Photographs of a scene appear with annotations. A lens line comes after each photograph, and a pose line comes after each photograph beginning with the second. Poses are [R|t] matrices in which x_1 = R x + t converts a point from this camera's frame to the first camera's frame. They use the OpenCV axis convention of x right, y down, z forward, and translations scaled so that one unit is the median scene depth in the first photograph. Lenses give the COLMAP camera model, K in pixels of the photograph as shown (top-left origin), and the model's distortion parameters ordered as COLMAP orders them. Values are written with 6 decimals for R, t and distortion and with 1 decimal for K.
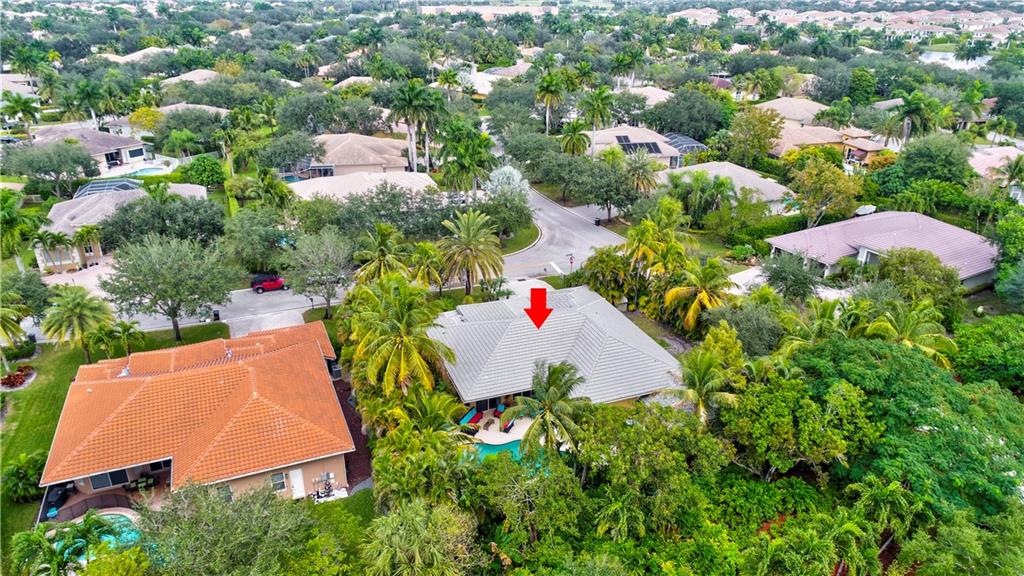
lens RADIAL K [[688.9, 0, 512.0], [0, 688.9, 288.0], [0, 0, 1]] dist [0.003020, -0.000608]
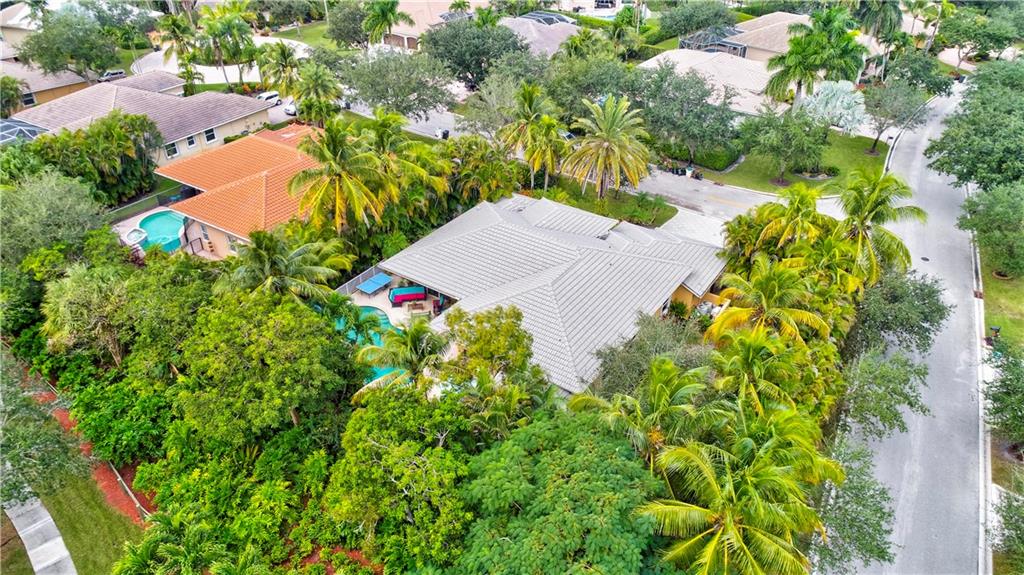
lens RADIAL K [[688.9, 0, 512.0], [0, 688.9, 287.5], [0, 0, 1]] dist [0.003020, -0.000608]
pose [[0.563066, 0.447299, -0.694896, 0.371017], [-0.338815, 0.891889, 0.299564, -0.079610], [0.753765, 0.066767, 0.653744, 0.278030]]
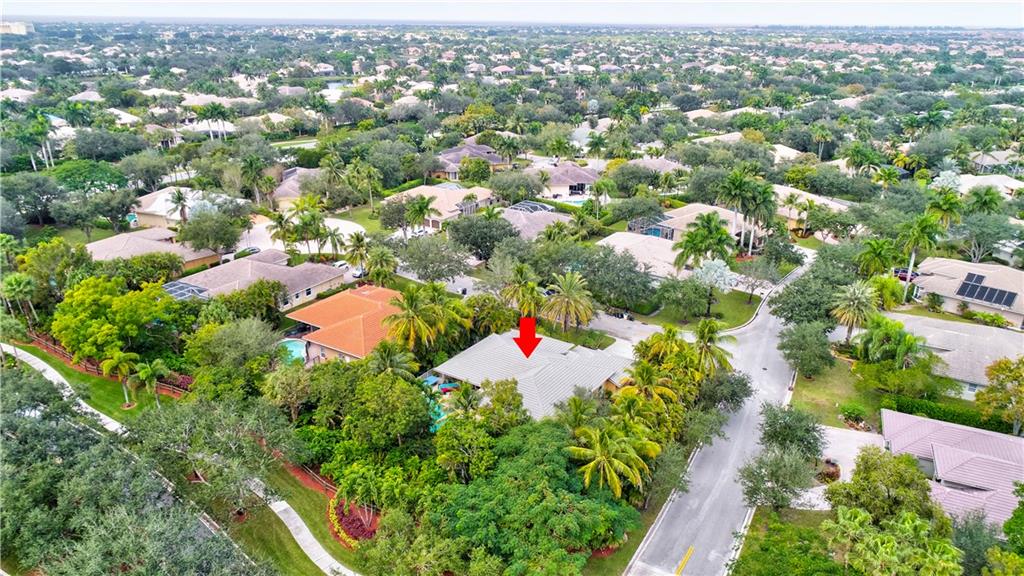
lens RADIAL K [[688.9, 0, 512.0], [0, 688.9, 288.0], [0, 0, 1]] dist [0.003020, -0.000608]
pose [[0.572779, 0.295002, -0.764786, 0.646809], [-0.340454, 0.934333, 0.105422, -0.130522], [0.745665, 0.199991, 0.635600, 0.035998]]
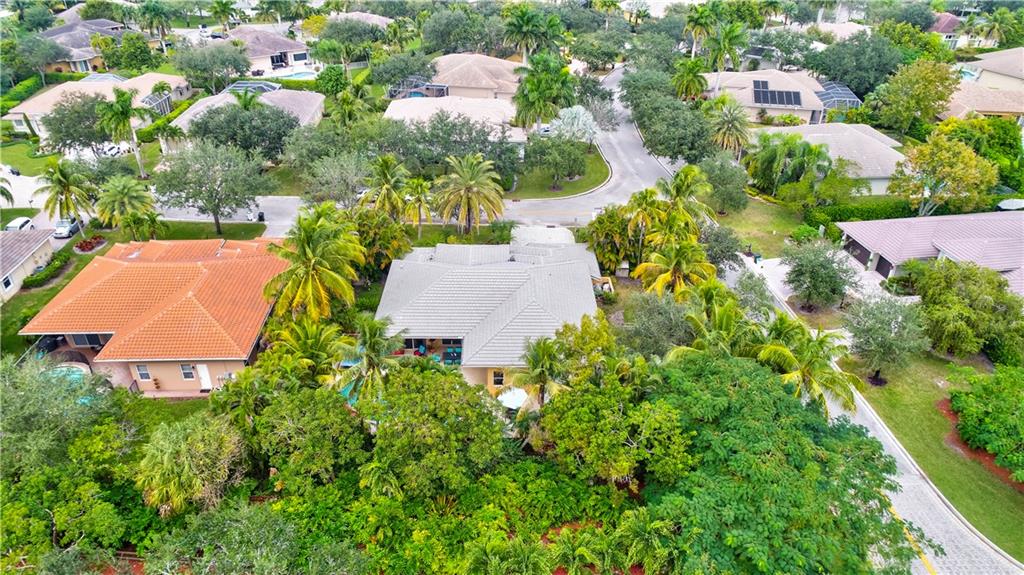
lens RADIAL K [[688.9, 0, 512.0], [0, 688.9, 287.5], [0, 0, 1]] dist [0.003020, -0.000608]
pose [[0.936382, 0.180444, -0.301045, 0.231167], [-0.145363, 0.980082, 0.135313, -0.043371], [0.319465, -0.082944, 0.943961, 0.044082]]
